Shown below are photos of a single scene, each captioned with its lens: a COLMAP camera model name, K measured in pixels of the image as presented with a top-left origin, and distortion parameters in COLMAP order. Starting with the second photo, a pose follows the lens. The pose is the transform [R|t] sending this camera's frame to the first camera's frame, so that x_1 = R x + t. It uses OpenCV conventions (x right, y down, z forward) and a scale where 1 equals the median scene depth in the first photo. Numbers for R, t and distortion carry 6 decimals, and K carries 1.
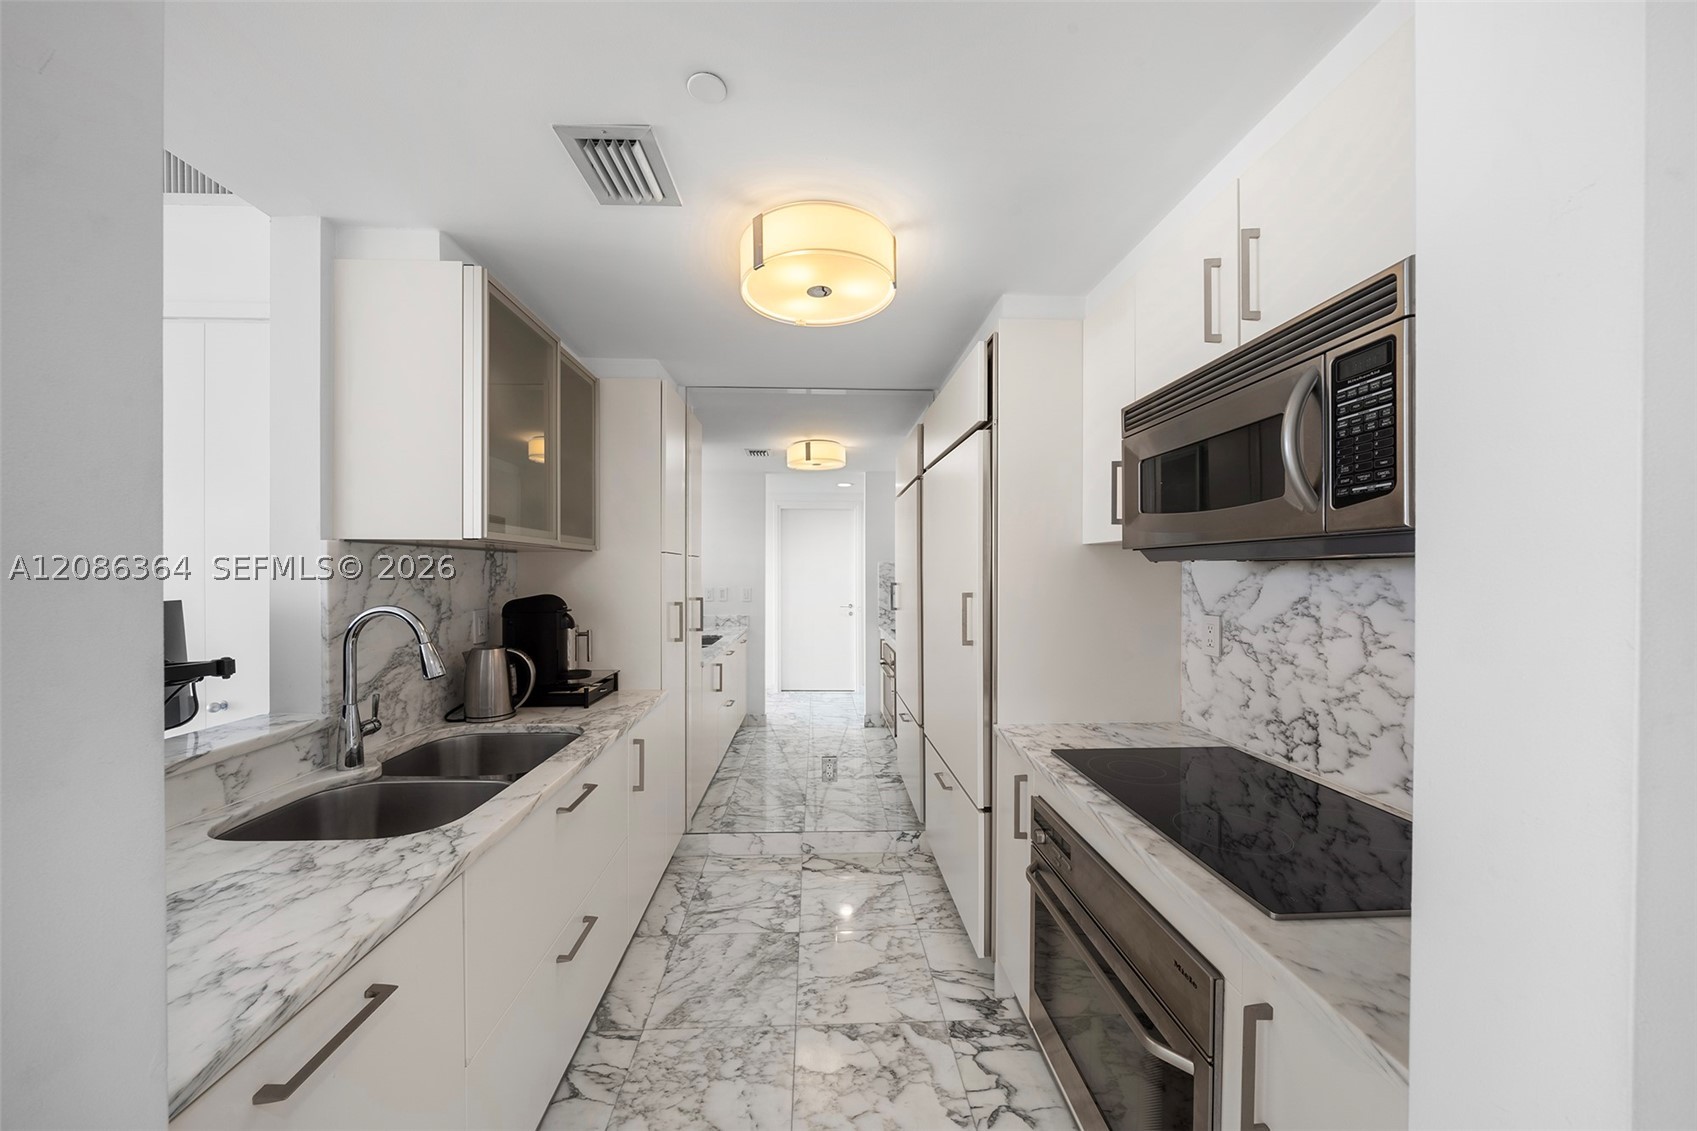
lens RADIAL K [[578.8, 0, 839.0], [0, 578.8, 577.0], [0, 0, 1]] dist [-0.005477, -0.000113]
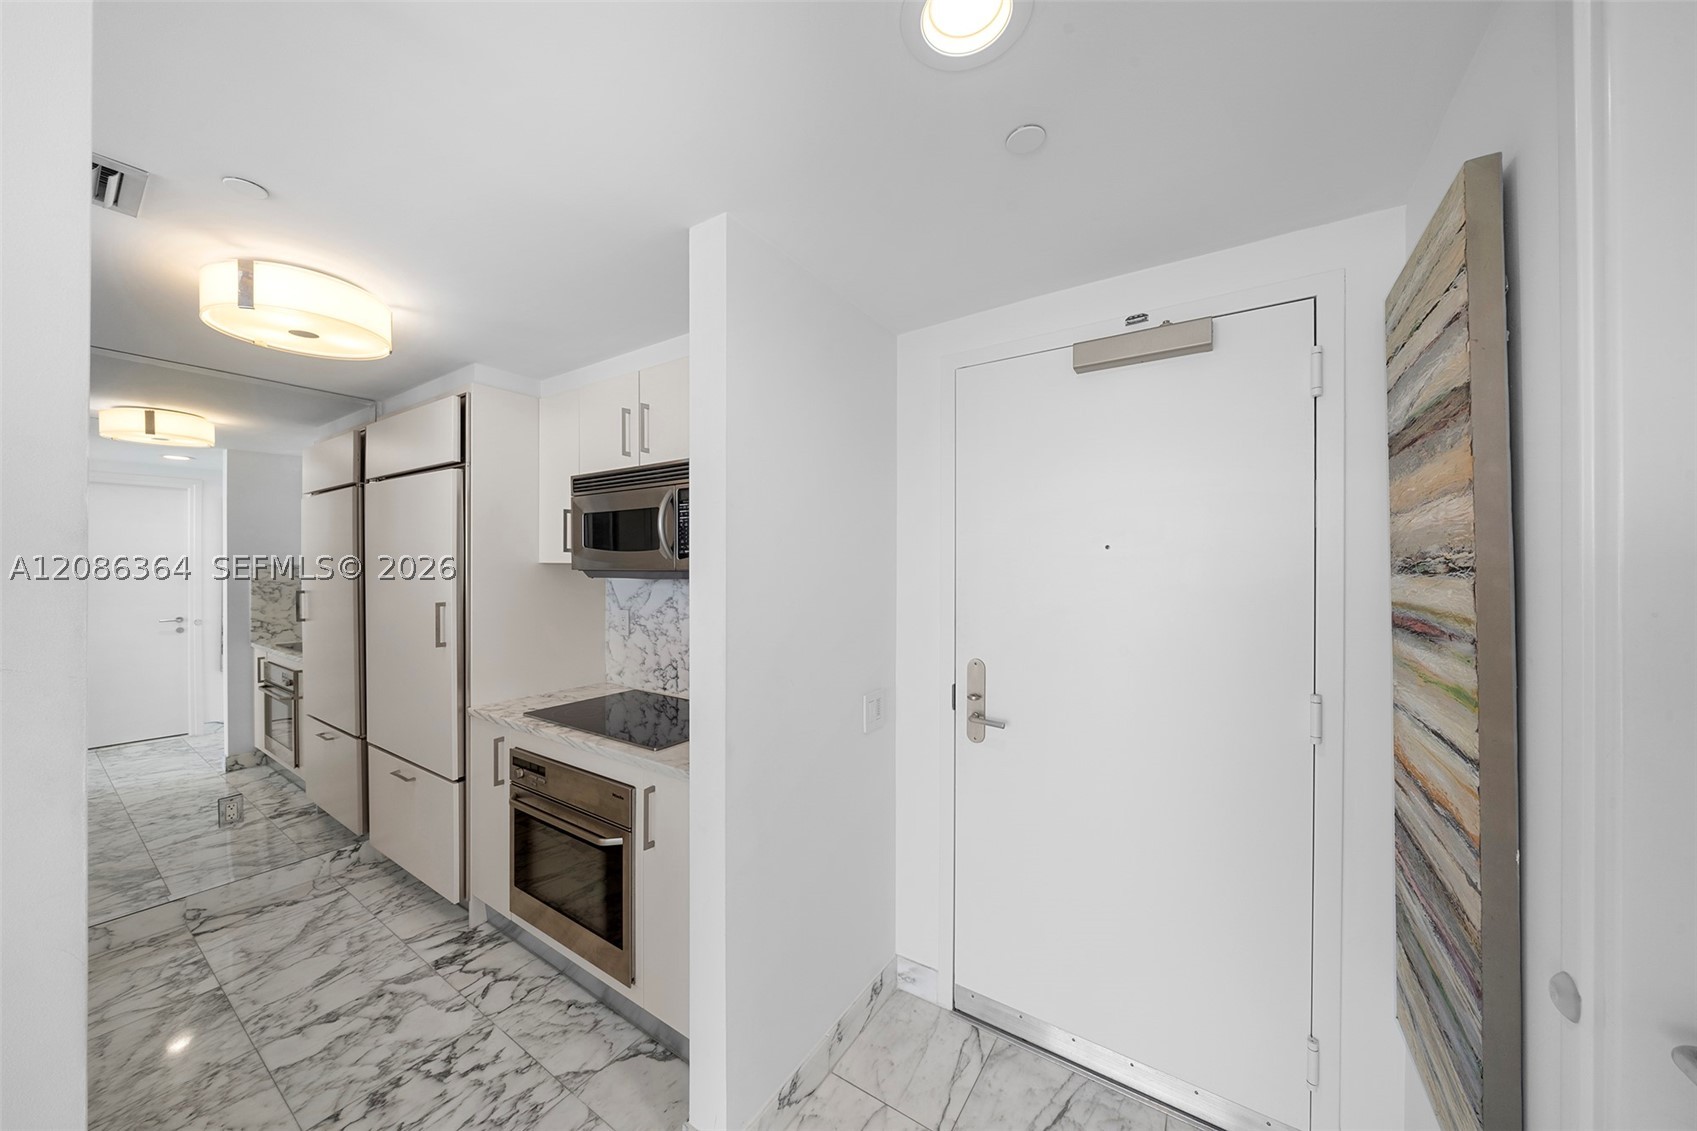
lens RADIAL K [[579.1, 0, 836.7], [0, 579.1, 566.0], [0, 0, 1]] dist [-0.006171, -0.000118]
pose [[0.590916, -0.000622, 0.806733, -0.282670], [0.005130, 0.999982, -0.002986, -0.044639], [-0.806717, 0.005903, 0.590909, -0.397900]]
